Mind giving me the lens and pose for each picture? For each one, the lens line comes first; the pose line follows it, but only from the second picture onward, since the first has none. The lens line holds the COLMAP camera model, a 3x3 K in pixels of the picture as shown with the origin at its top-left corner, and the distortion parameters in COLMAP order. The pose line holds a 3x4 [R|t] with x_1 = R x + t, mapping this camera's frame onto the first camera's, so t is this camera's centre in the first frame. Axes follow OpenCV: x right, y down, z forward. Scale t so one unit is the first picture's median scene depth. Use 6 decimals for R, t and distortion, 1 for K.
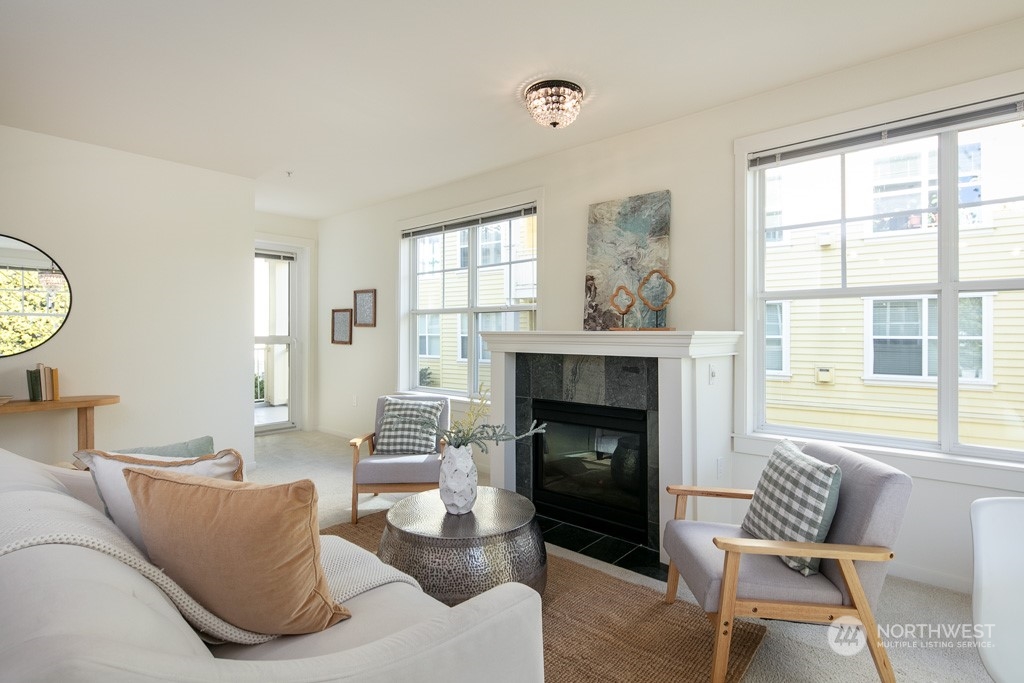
lens RADIAL K [[504.5, 0, 517.4], [0, 504.5, 326.6], [0, 0, 1]] dist [0.023141, -0.000262]
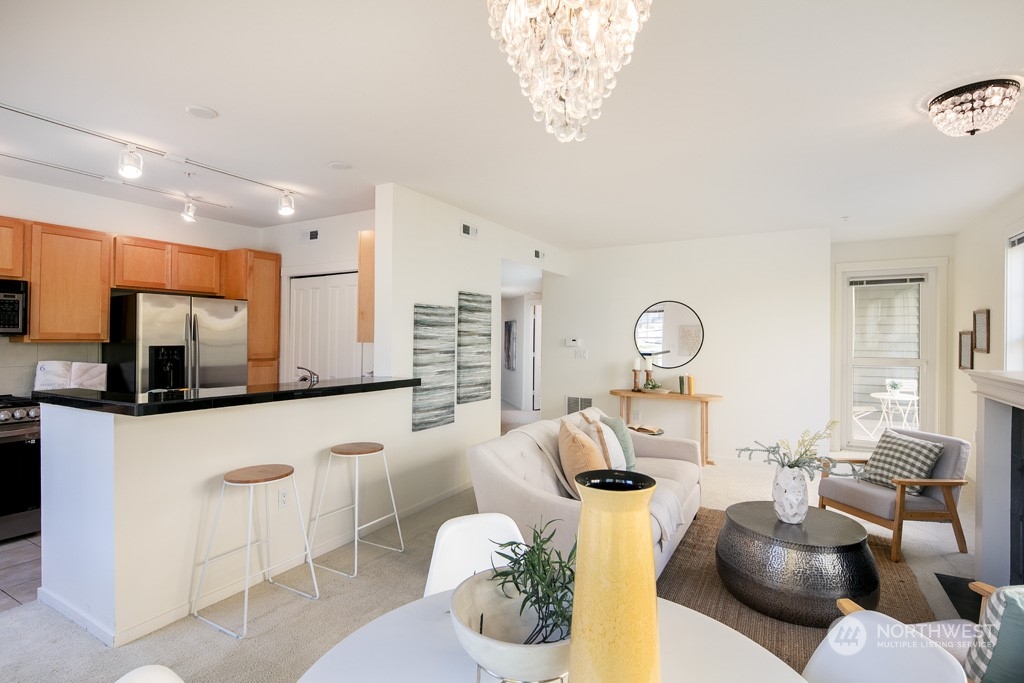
lens RADIAL K [[497.7, 0, 505.1], [0, 497.7, 324.8], [0, 0, 1]] dist [0.001922, -0.001327]
pose [[0.176808, -0.028156, -0.983843, 0.644164], [0.011430, 0.999582, -0.026553, -0.056052], [0.984179, -0.006550, 0.177056, 0.071104]]
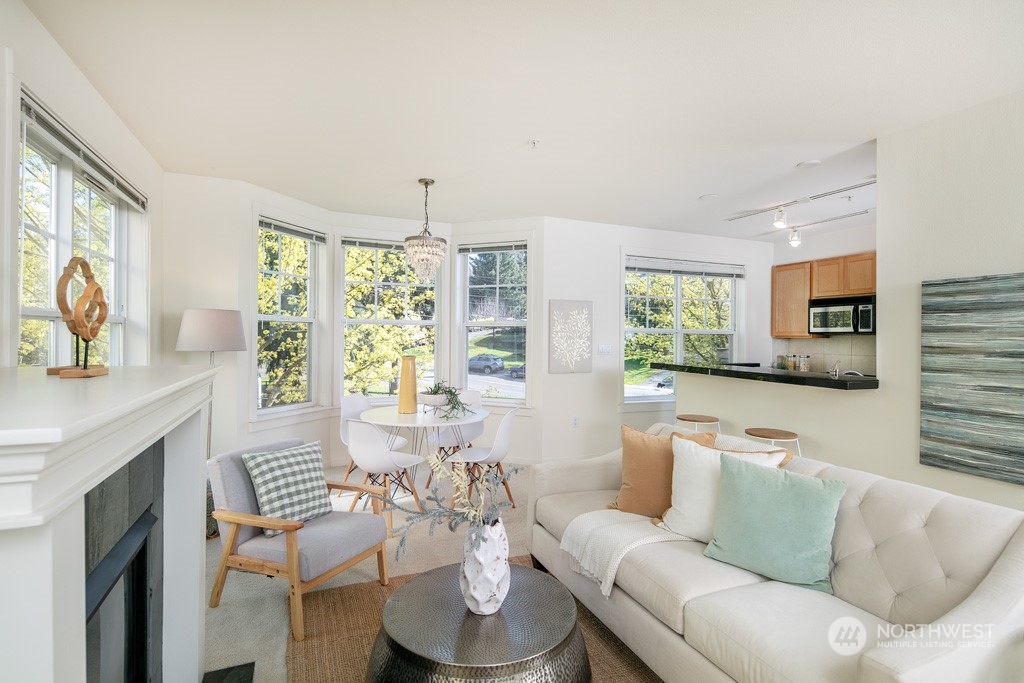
lens RADIAL K [[491.8, 0, 512.0], [0, 491.8, 341.5], [0, 0, 1]] dist [0.001225, 0.000099]
pose [[-0.892621, -0.010954, 0.450676, -0.303989], [-0.014298, 0.999890, -0.004015, -0.027729], [-0.450582, -0.010028, -0.892679, 1.097239]]
